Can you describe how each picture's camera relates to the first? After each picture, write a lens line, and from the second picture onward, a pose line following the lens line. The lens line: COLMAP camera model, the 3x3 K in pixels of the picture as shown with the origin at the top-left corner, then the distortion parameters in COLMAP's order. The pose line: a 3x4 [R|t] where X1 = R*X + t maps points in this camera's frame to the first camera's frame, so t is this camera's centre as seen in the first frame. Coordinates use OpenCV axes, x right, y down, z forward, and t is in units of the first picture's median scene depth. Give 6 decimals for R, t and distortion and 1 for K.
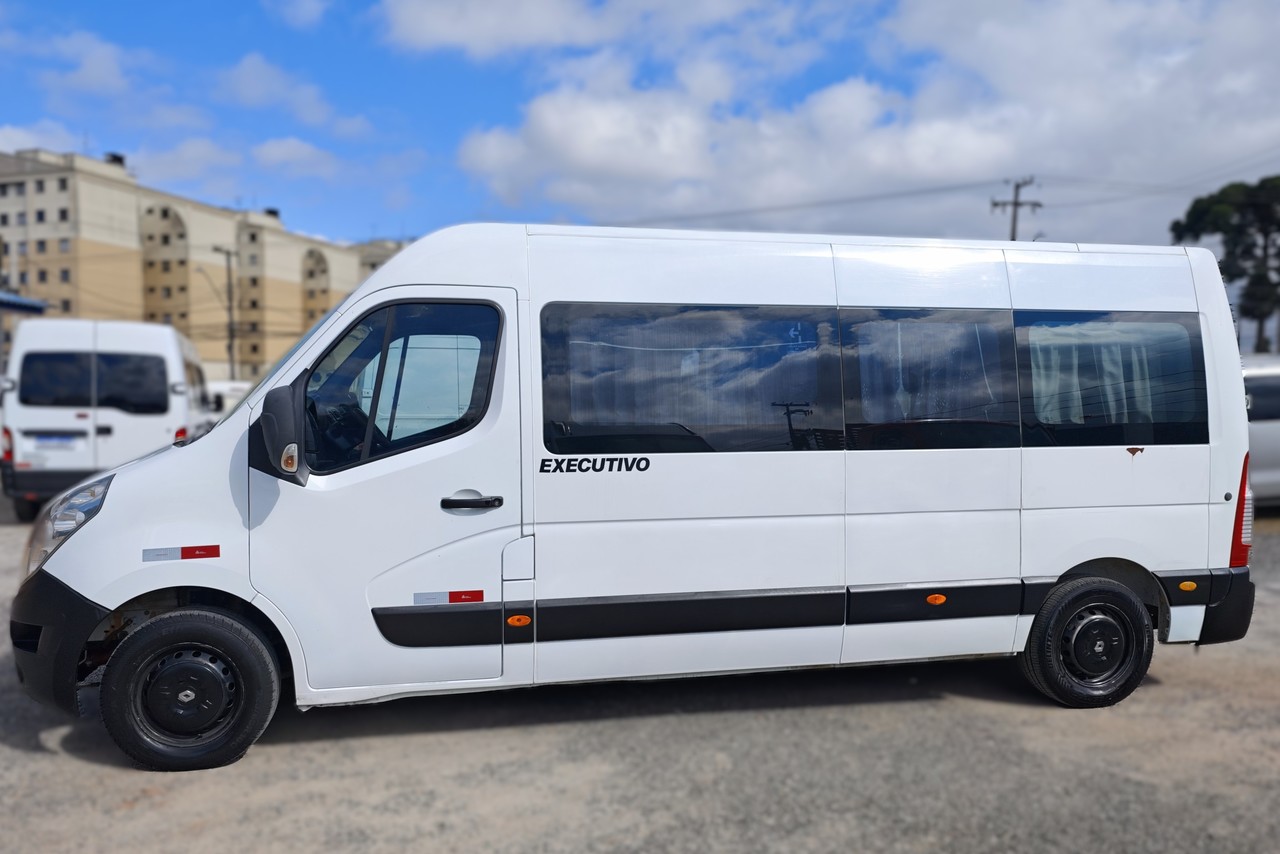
lens RADIAL K [[881.5, 0, 639.1], [0, 881.5, 426.9], [0, 0, 1]] dist [0.013039, -0.022241]
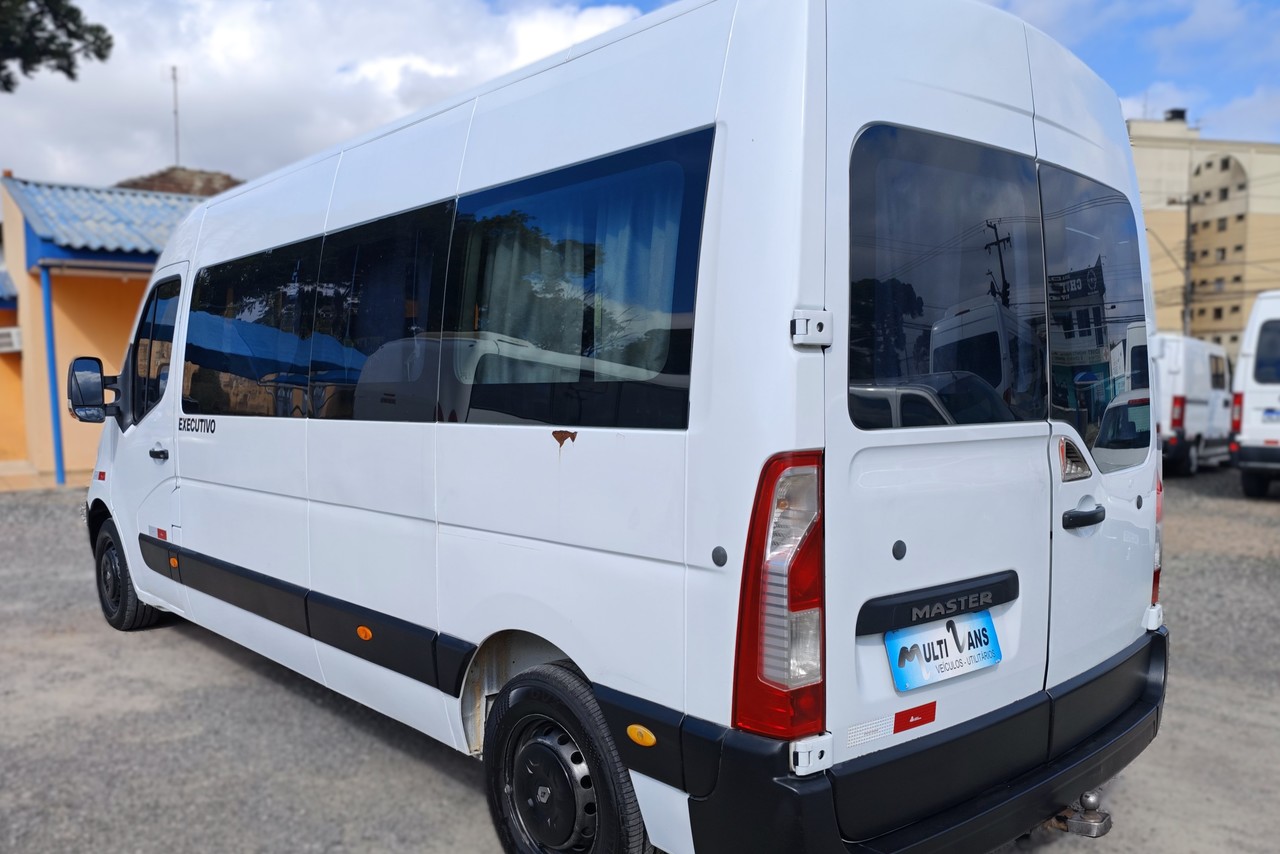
lens RADIAL K [[979.0, 0, 644.7], [0, 979.0, 425.6], [0, 0, 1]] dist [0.003850, 0.013334]
pose [[0.524056, 0.029491, -0.851173, 1.243105], [-0.013652, 0.999563, 0.026226, 0.006002], [0.851575, -0.002124, 0.524229, 0.863415]]
